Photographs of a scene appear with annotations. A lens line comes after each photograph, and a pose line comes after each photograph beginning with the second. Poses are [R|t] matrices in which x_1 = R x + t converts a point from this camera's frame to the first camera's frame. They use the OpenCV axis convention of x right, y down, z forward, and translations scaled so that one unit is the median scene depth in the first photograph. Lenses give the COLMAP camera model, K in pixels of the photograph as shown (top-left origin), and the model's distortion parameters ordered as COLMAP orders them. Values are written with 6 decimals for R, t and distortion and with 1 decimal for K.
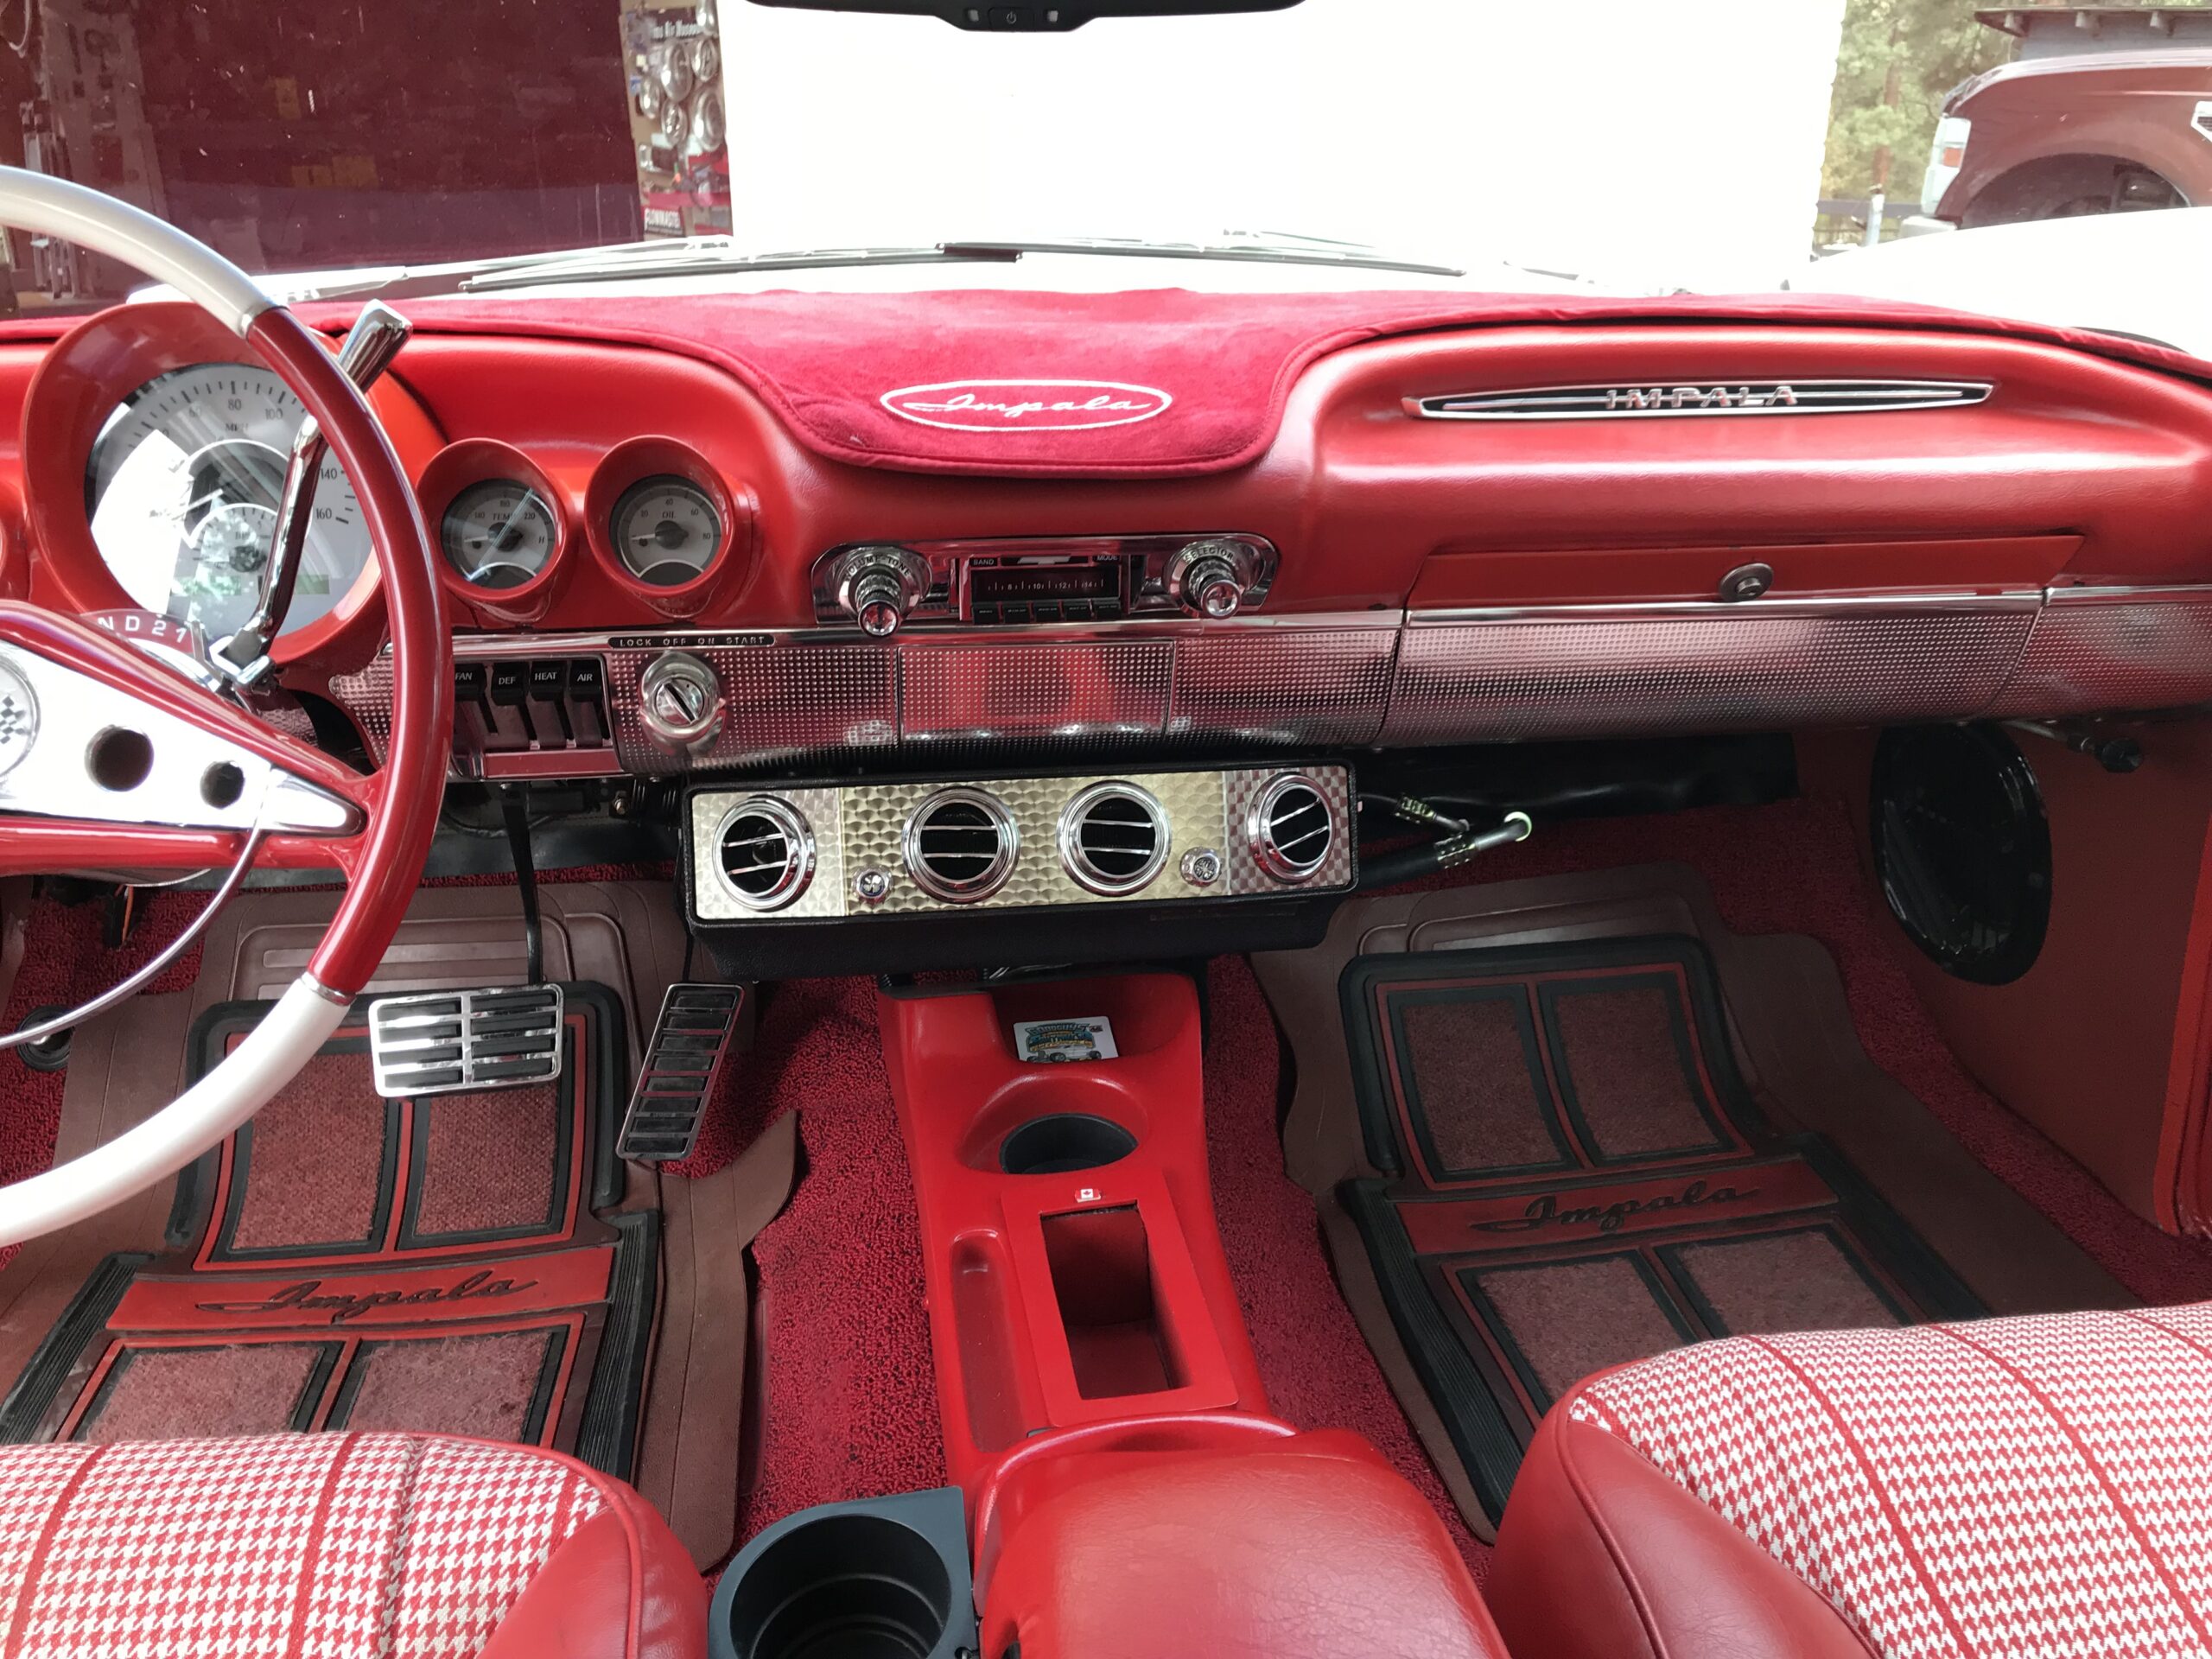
lens RADIAL K [[1796.4, 0, 1084.3], [0, 1796.4, 810.3], [0, 0, 1]] dist [0.031725, -0.018988]
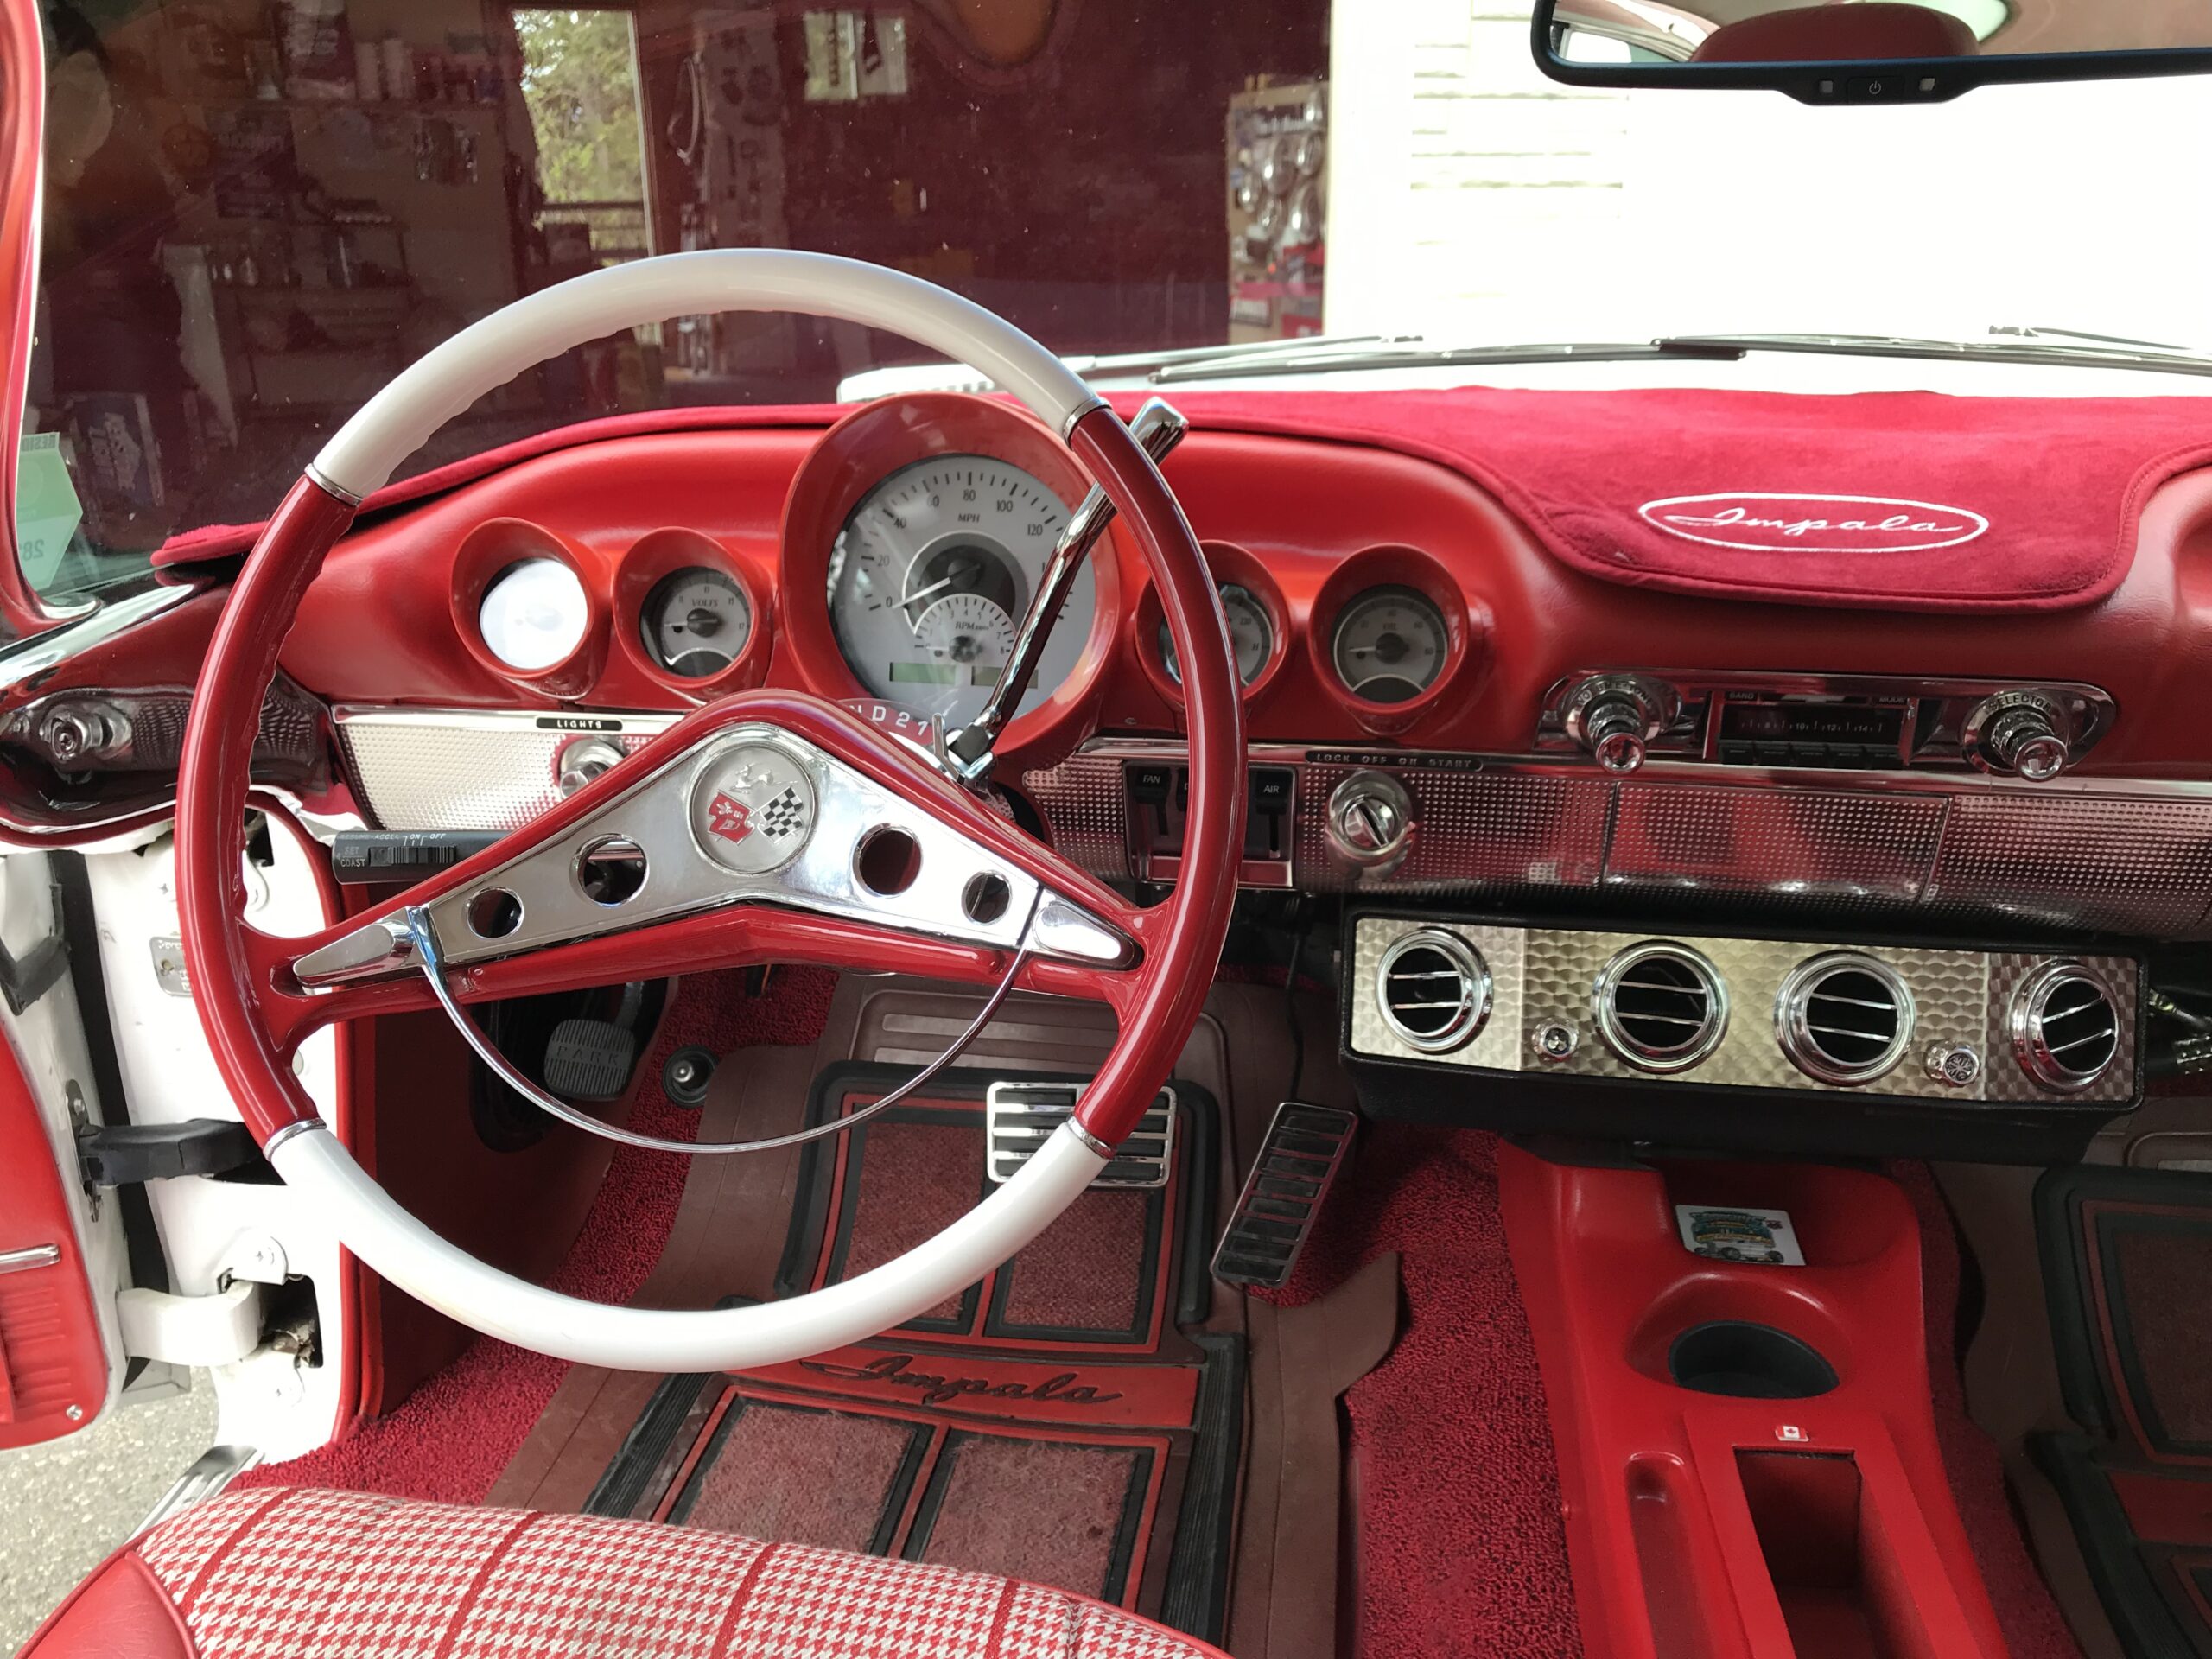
lens RADIAL K [[1796.4, 0, 1096.4], [0, 1796.4, 808.6], [0, 0, 1]] dist [0.031725, -0.018988]
pose [[0.960994, 0.081980, -0.264140, -0.105221], [-0.094028, 0.995013, -0.033271, -0.021136], [0.260095, 0.056810, 0.963910, 0.059227]]
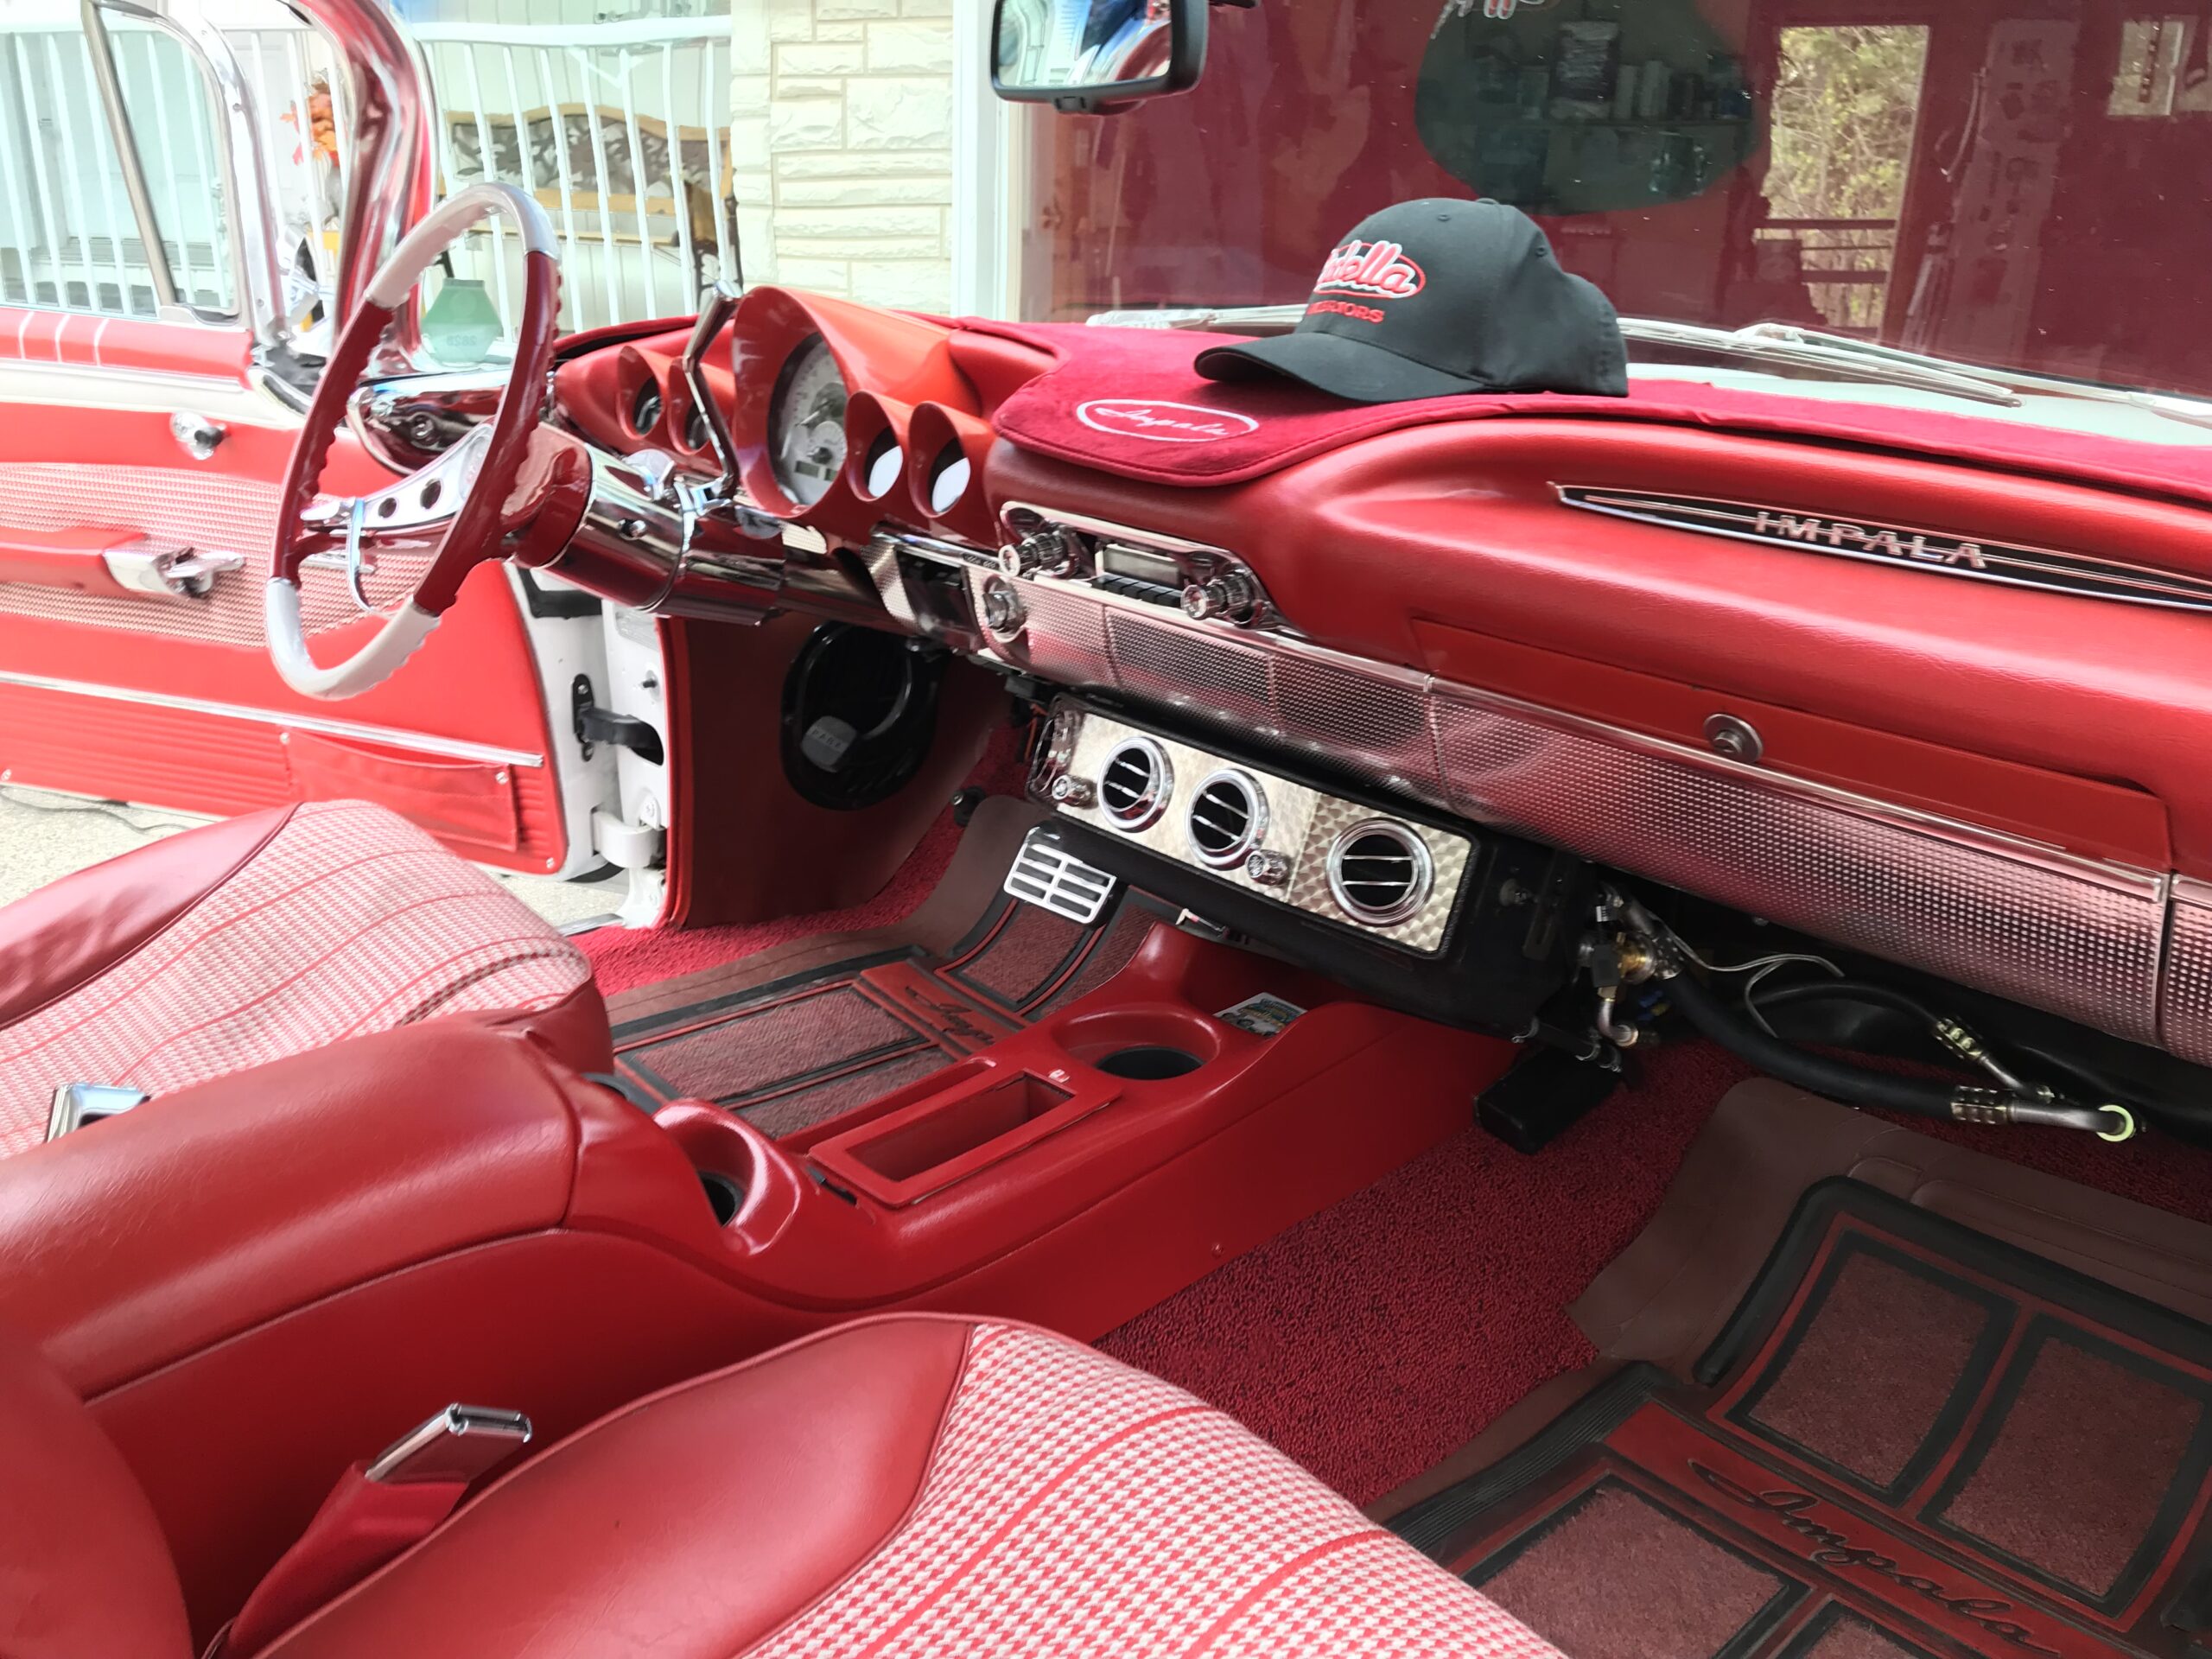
lens RADIAL K [[1796.4, 0, 1122.8], [0, 1796.4, 829.5], [0, 0, 1]] dist [0.031725, -0.018988]
pose [[0.556615, 0.290862, -0.778189, 0.841511], [-0.332257, 0.936471, 0.112369, -0.081609], [0.761436, 0.196013, 0.617895, 0.244129]]
